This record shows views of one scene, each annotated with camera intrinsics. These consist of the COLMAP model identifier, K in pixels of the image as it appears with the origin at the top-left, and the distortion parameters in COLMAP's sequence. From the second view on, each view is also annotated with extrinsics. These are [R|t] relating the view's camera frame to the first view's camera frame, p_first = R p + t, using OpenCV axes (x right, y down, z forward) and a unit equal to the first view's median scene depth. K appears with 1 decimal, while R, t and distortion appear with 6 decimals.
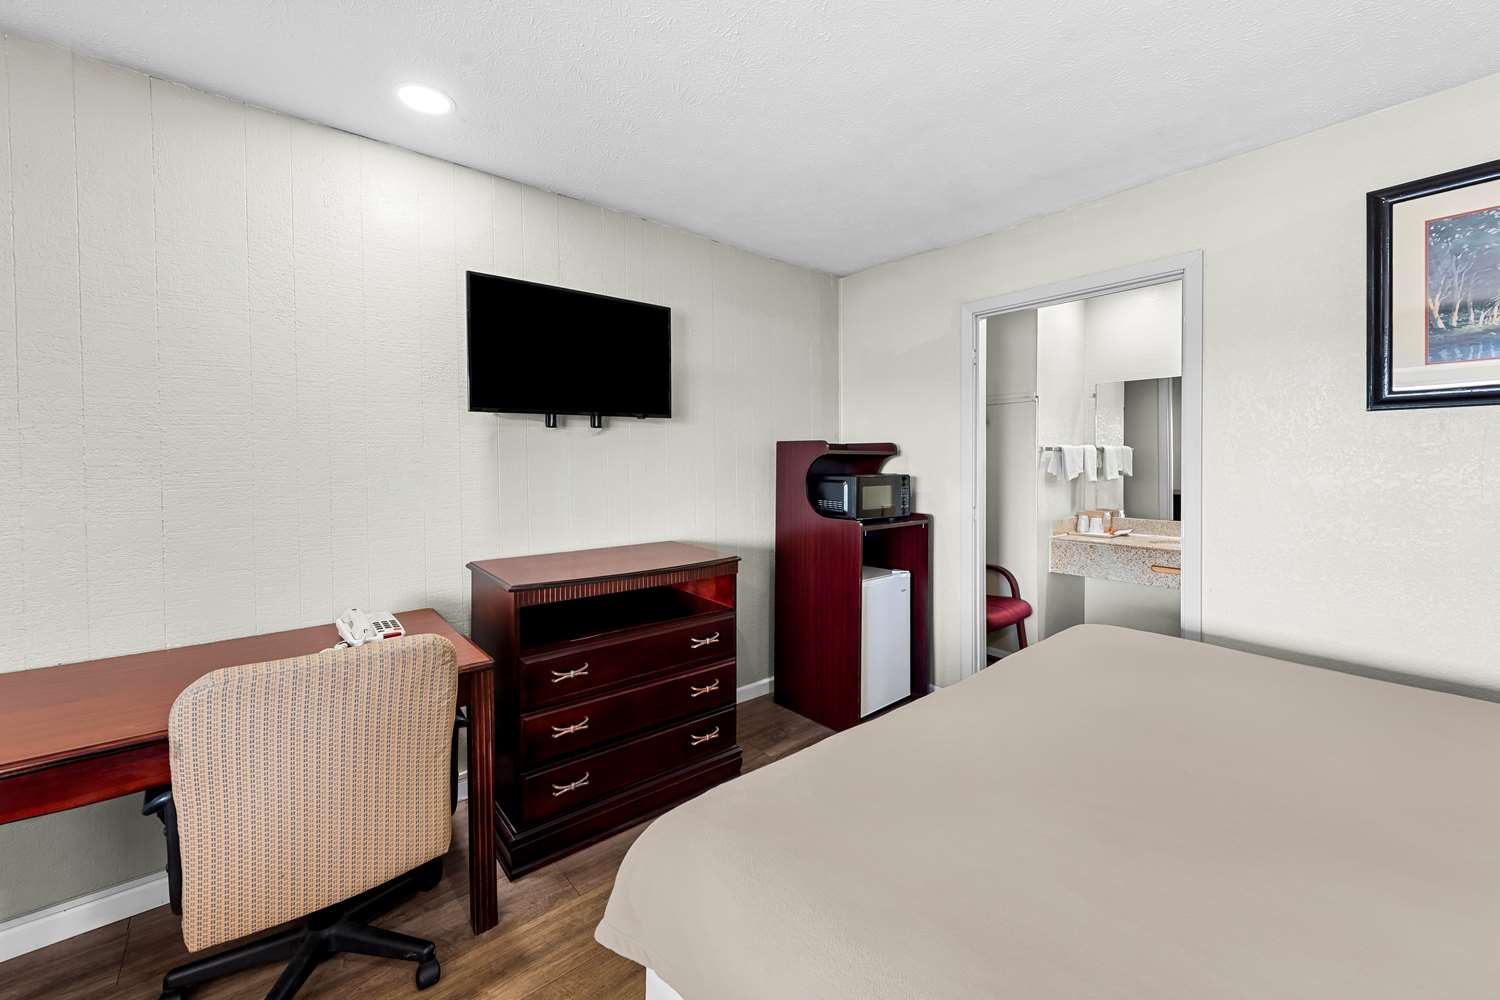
lens RADIAL K [[602.2, 0, 755.6], [0, 602.2, 465.2], [0, 0, 1]] dist [0.013025, -0.003728]
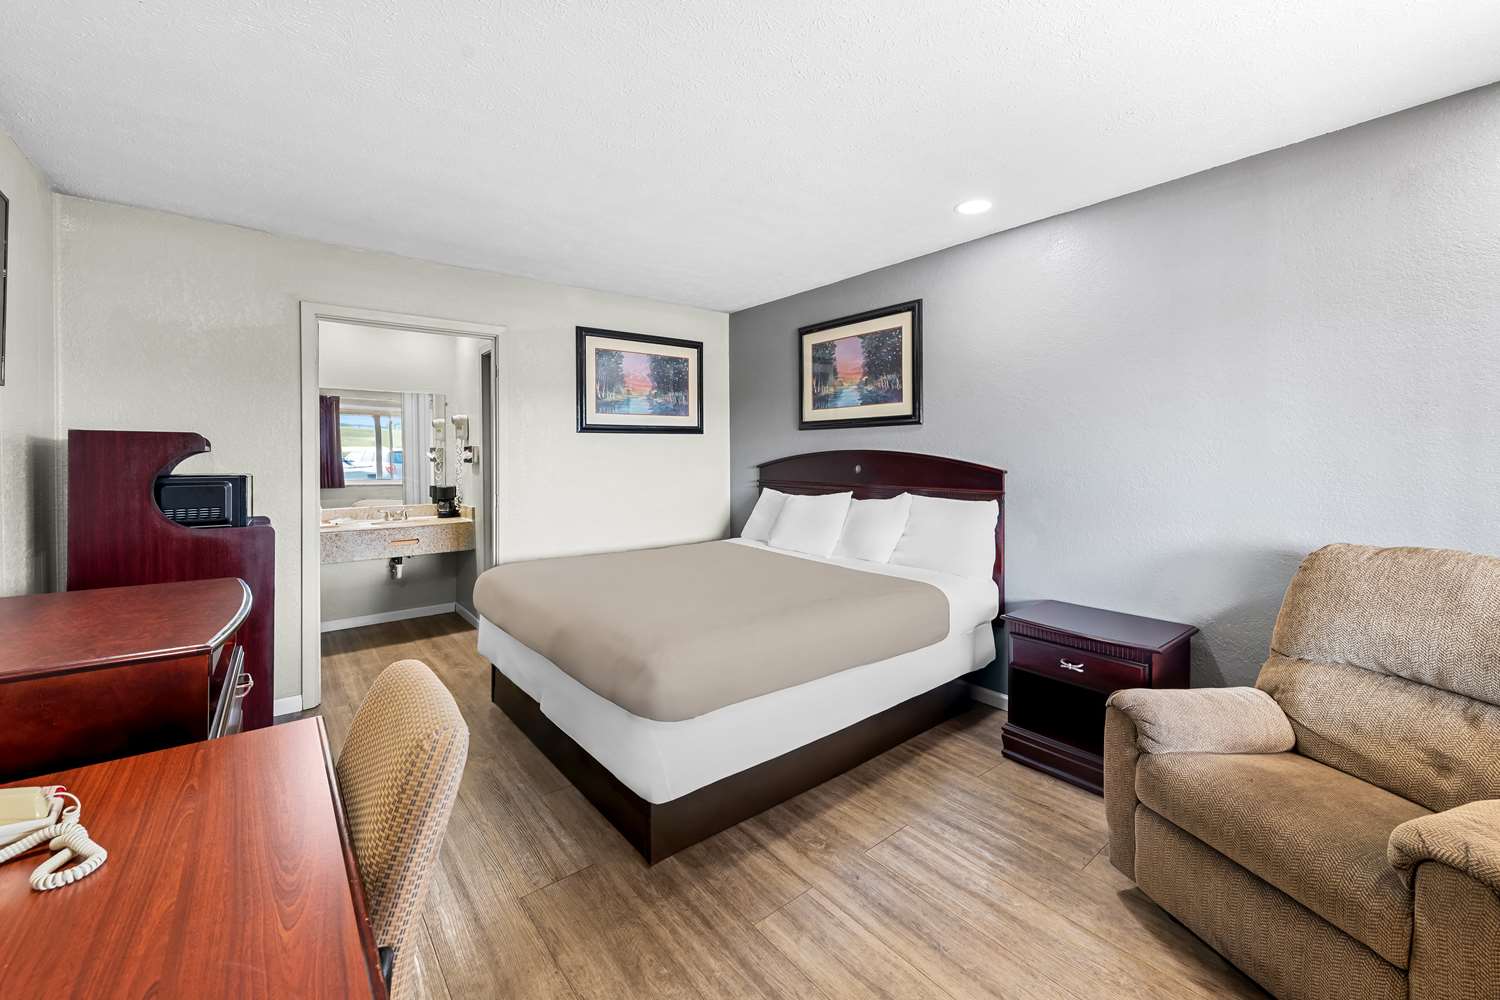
lens RADIAL K [[602.2, 0, 766.2], [0, 602.2, 451.7], [0, 0, 1]] dist [0.013025, -0.003728]
pose [[0.008405, 0.008866, 0.999925, -0.644351], [0.011352, 0.999895, -0.008961, 0.000774], [-0.999900, 0.011426, 0.008303, 0.222241]]
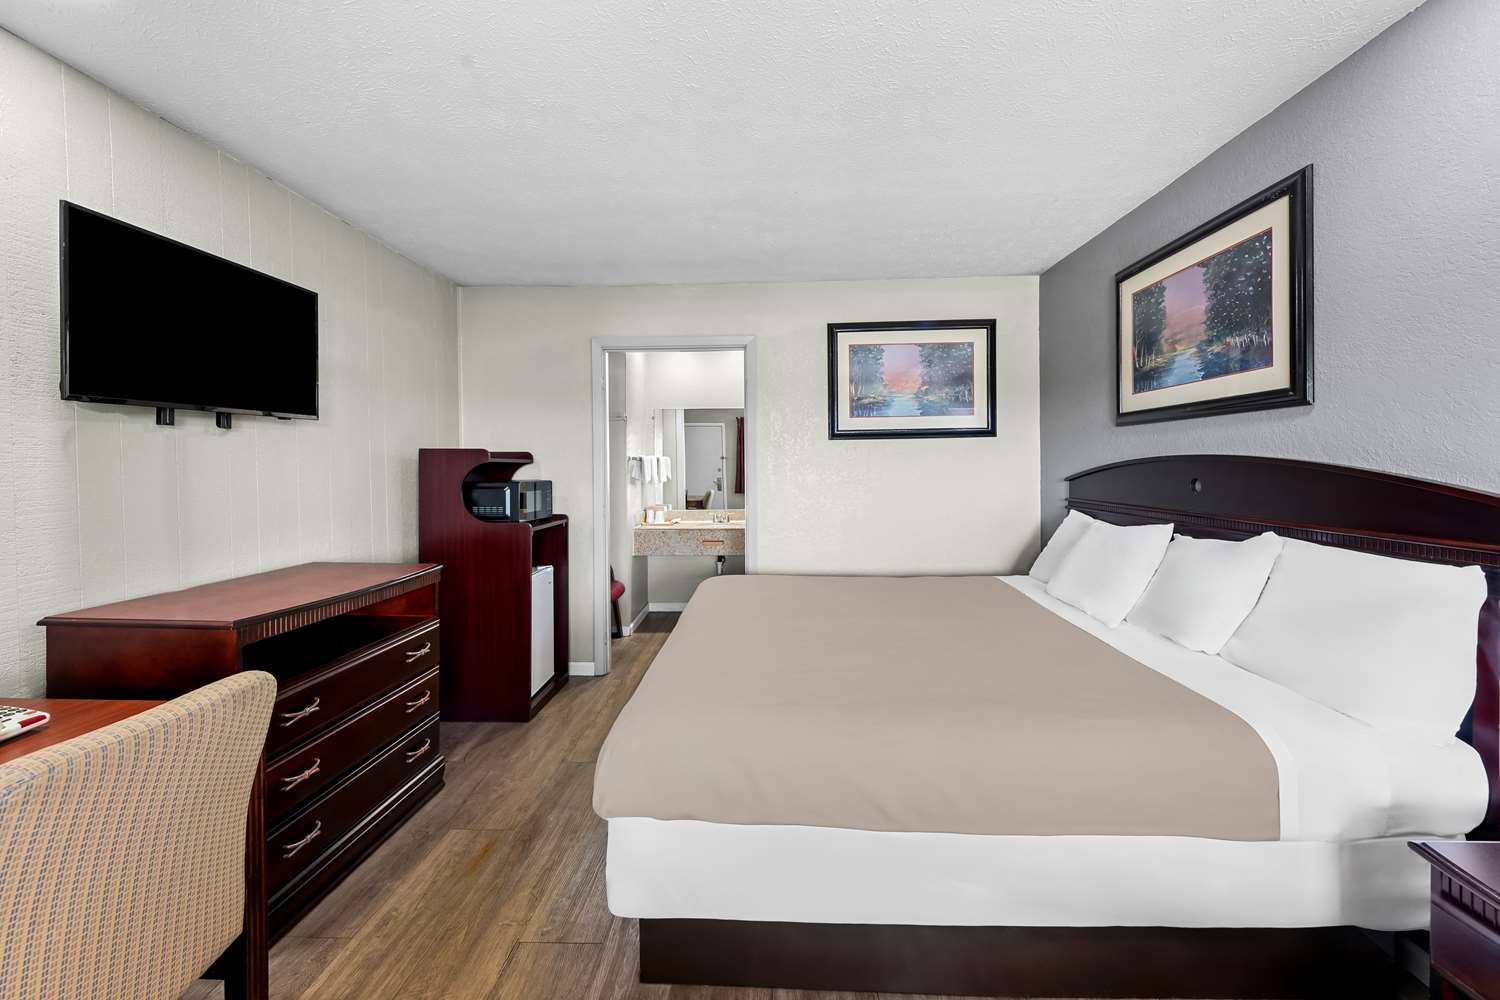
lens RADIAL K [[602.2, 0, 764.8], [0, 602.2, 469.0], [0, 0, 1]] dist [0.013025, -0.003728]
pose [[0.666770, -0.005910, 0.745240, -0.321791], [0.011051, 0.999937, -0.001958, 0.001419], [-0.745182, 0.009541, 0.666793, -0.055106]]
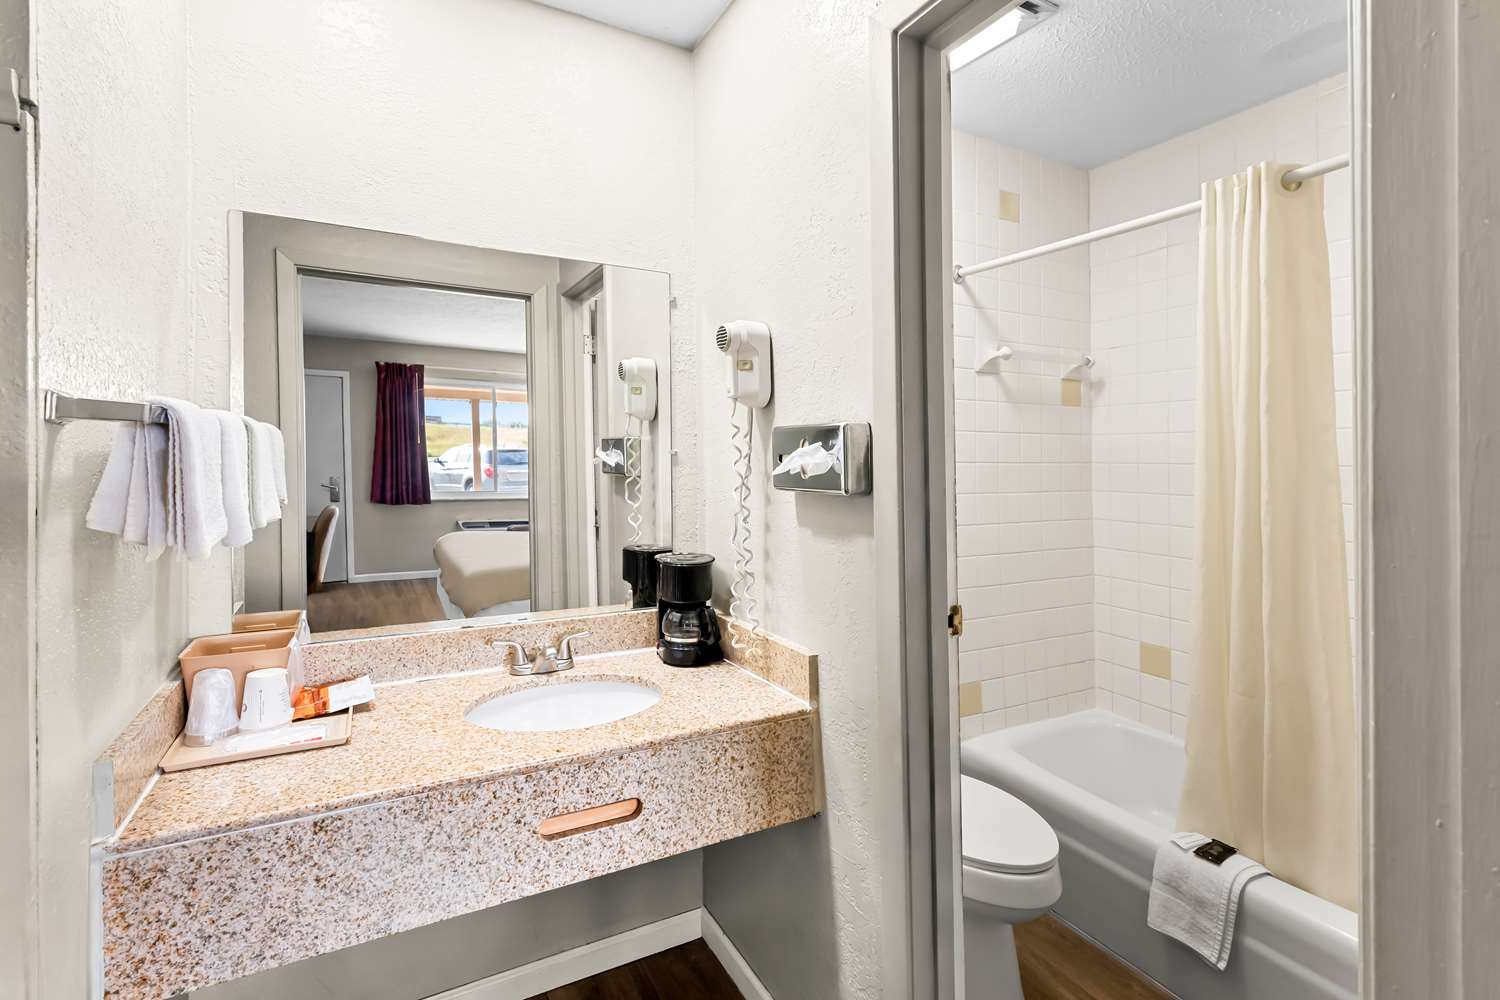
lens RADIAL K [[685.3, 0, 739.8], [0, 685.3, 453.0], [0, 0, 1]] dist [0.009708, -0.001041]
pose [[0.207383, 0.008047, 0.978227, 0.369988], [0.002014, 0.999961, -0.008653, -0.013192], [-0.978258, 0.003765, 0.207358, 0.897590]]
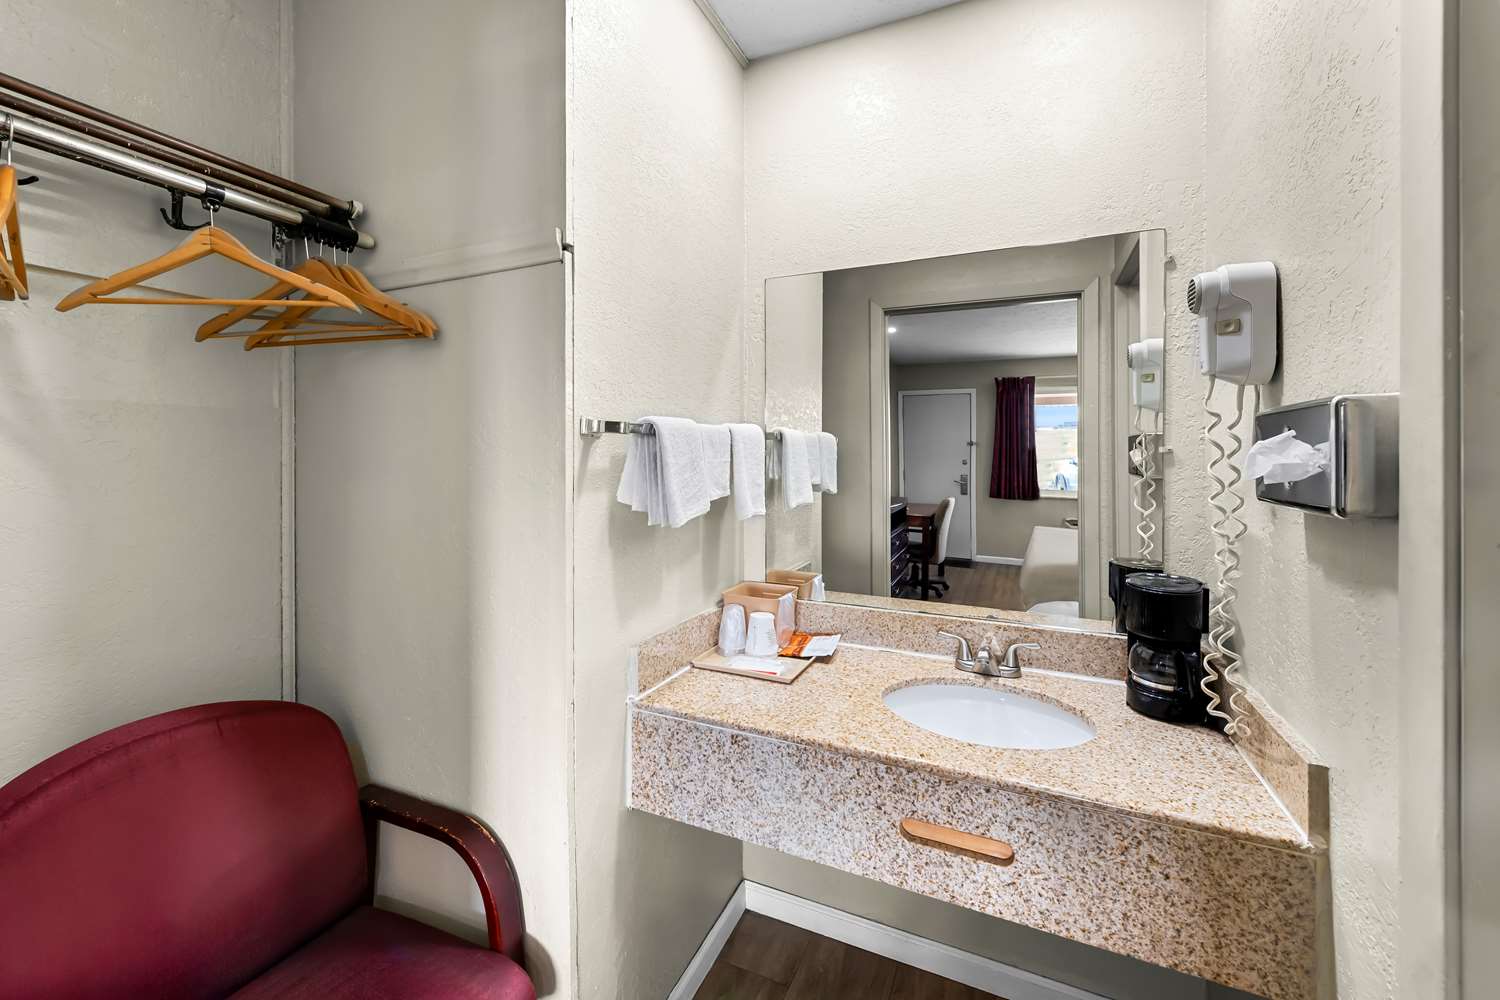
lens RADIAL K [[602.2, 0, 769.2], [0, 602.2, 467.4], [0, 0, 1]] dist [0.013025, -0.003728]
pose [[0.896654, -0.005803, 0.442693, 0.500061], [0.000870, 0.999935, 0.011345, -0.011979], [-0.442731, -0.009788, 0.896601, 0.821227]]
